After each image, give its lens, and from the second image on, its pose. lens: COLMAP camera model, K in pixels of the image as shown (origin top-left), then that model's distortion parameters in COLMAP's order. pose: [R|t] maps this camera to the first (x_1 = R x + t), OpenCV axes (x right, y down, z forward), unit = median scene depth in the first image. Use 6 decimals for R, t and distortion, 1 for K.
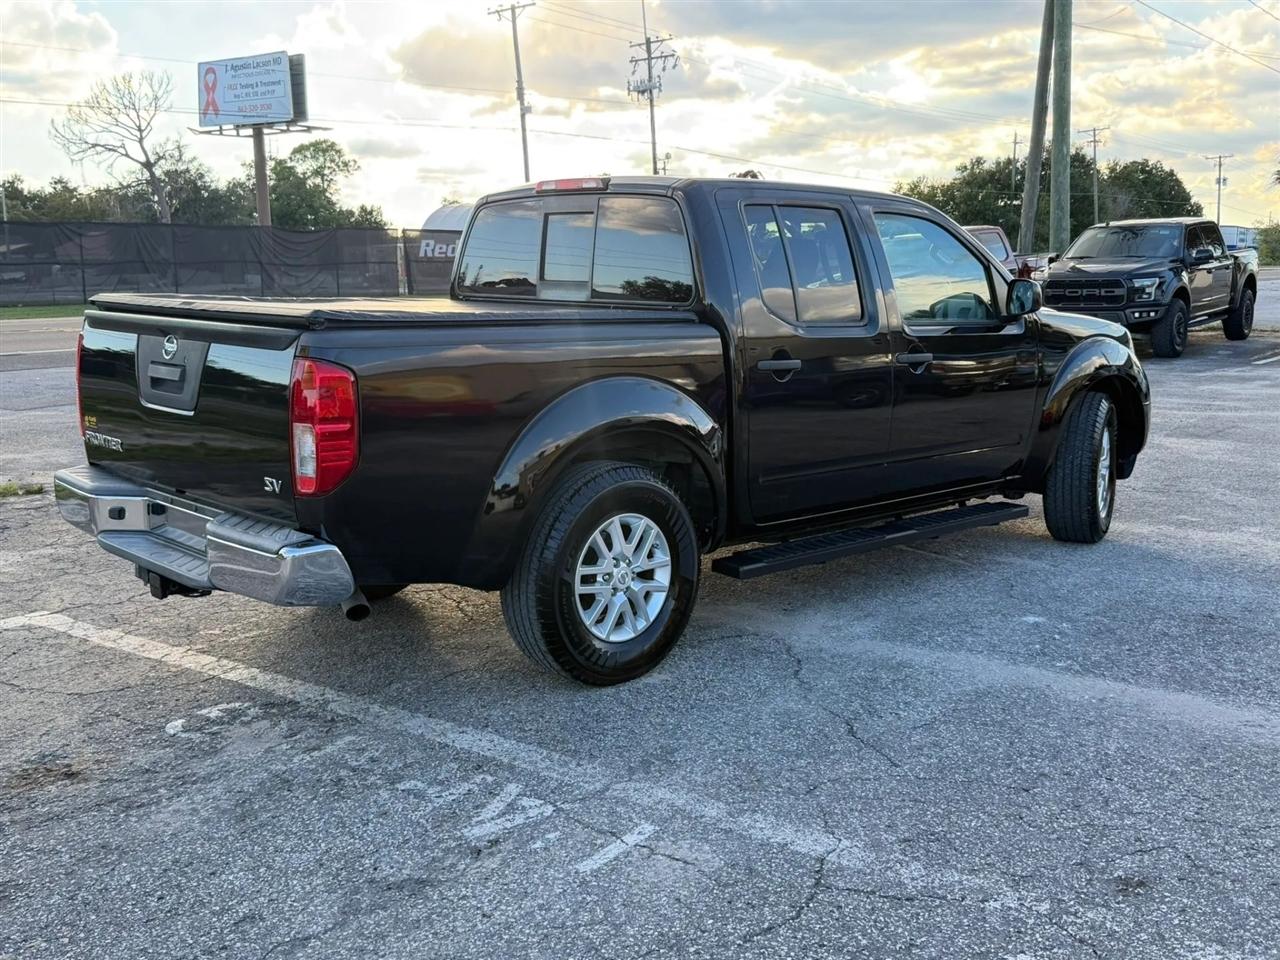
lens RADIAL K [[1285.6, 0, 646.5], [0, 1285.6, 485.3], [0, 0, 1]] dist [0.129202, -0.270622]
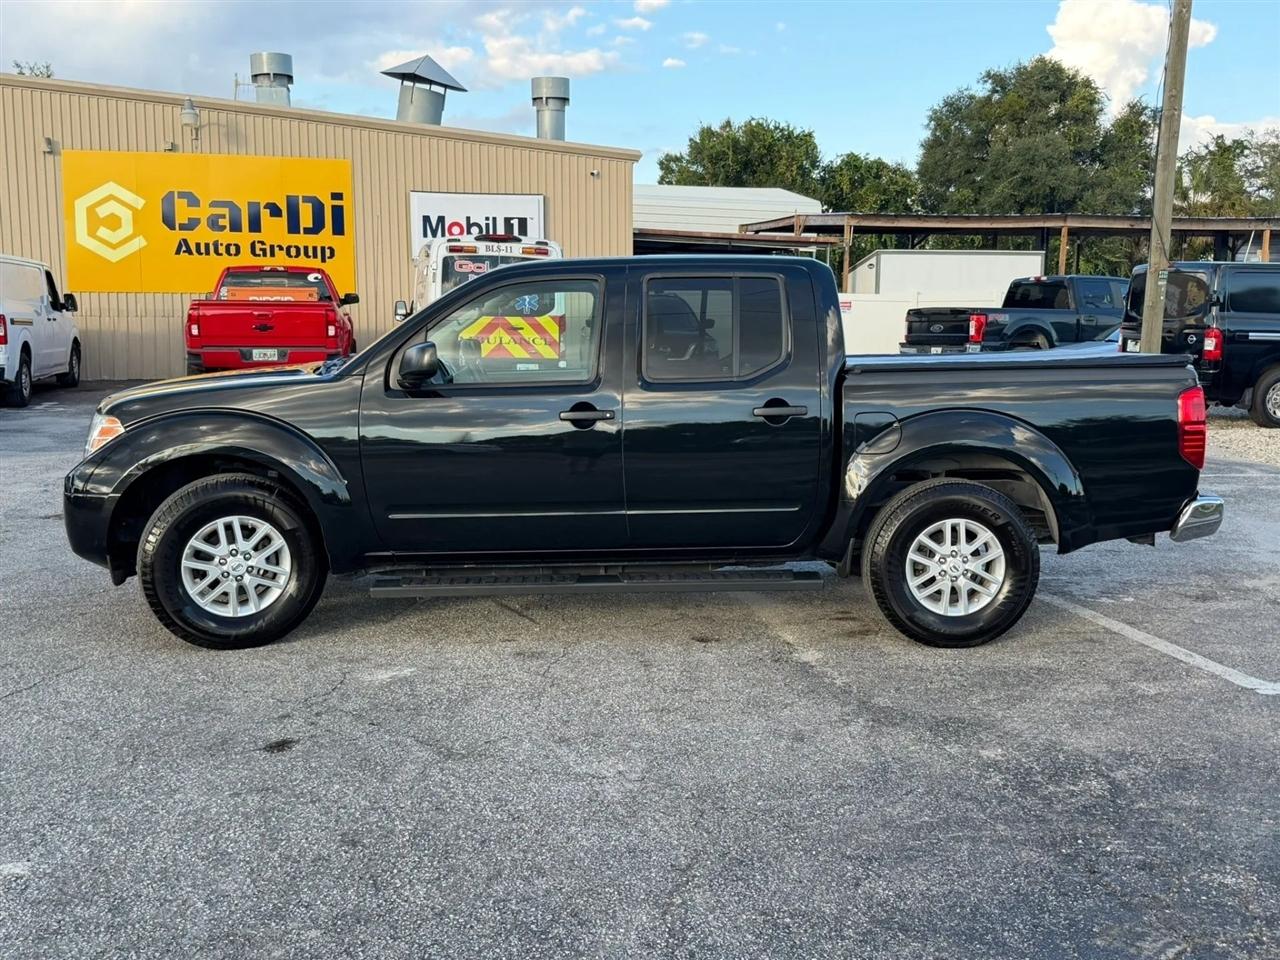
lens RADIAL K [[1280.8, 0, 640.0], [0, 1280.8, 480.0], [0, 0, 1]] dist [0.138940, -0.291915]
pose [[-0.757392, -0.084925, 0.647414, -0.207076], [0.106176, 0.962292, 0.250442, -0.098250], [-0.644270, 0.258422, -0.719815, 0.557693]]
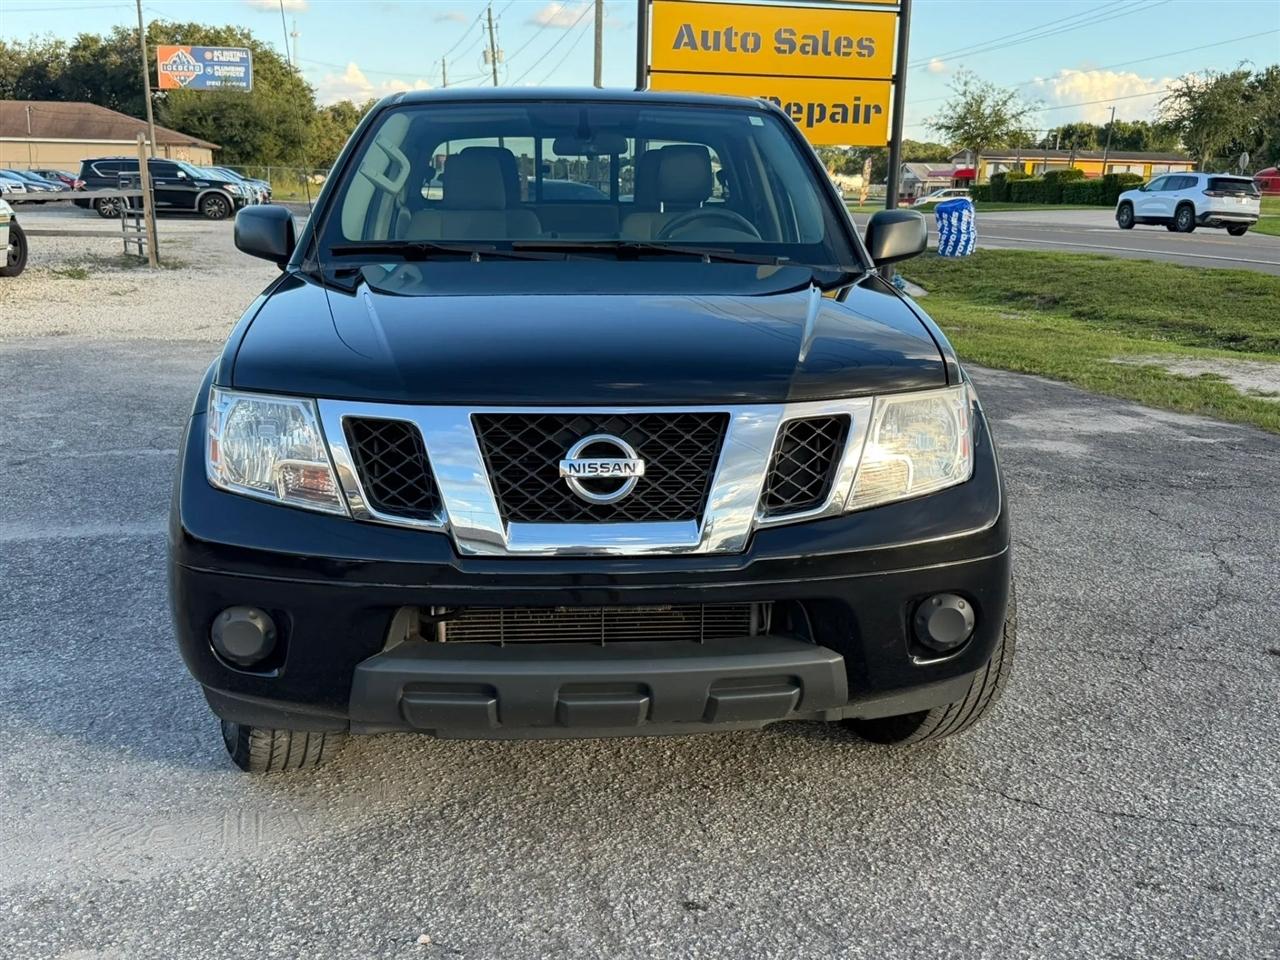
lens RADIAL K [[1285.6, 0, 646.5], [0, 1285.6, 485.3], [0, 0, 1]] dist [0.129202, -0.270622]
pose [[-0.651721, 0.165935, -0.740085, 0.207334], [-0.142574, 0.931577, 0.334421, -0.084536], [0.744938, 0.323466, -0.583470, 0.482835]]
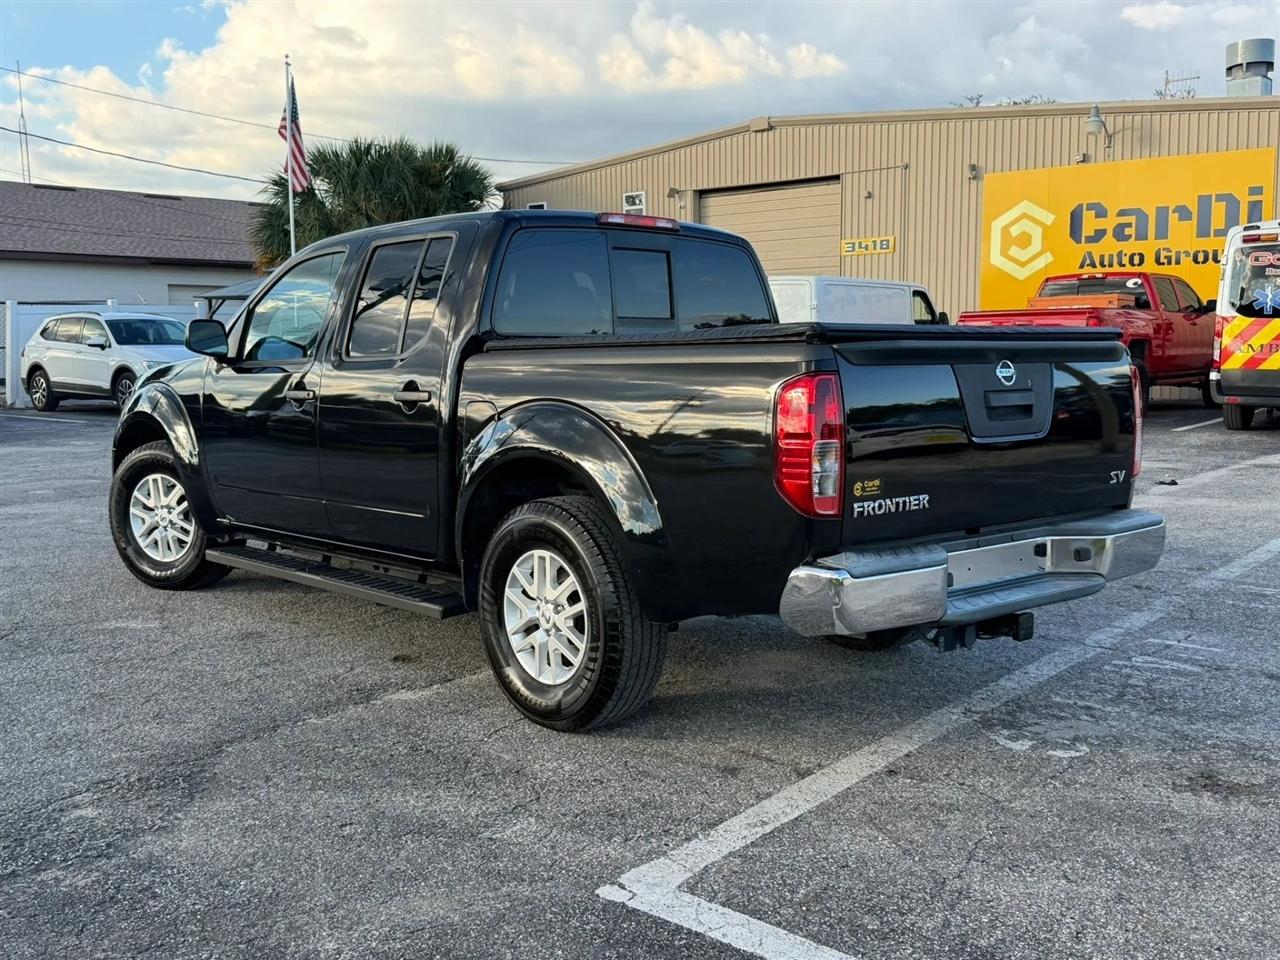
lens RADIAL K [[1280.8, 0, 640.0], [0, 1280.8, 480.0], [0, 0, 1]] dist [0.138940, -0.291915]
pose [[0.032959, -0.104018, 0.994029, -0.285536], [0.174589, 0.979877, 0.096748, -0.036259], [-0.984090, 0.170358, 0.050456, 0.265291]]
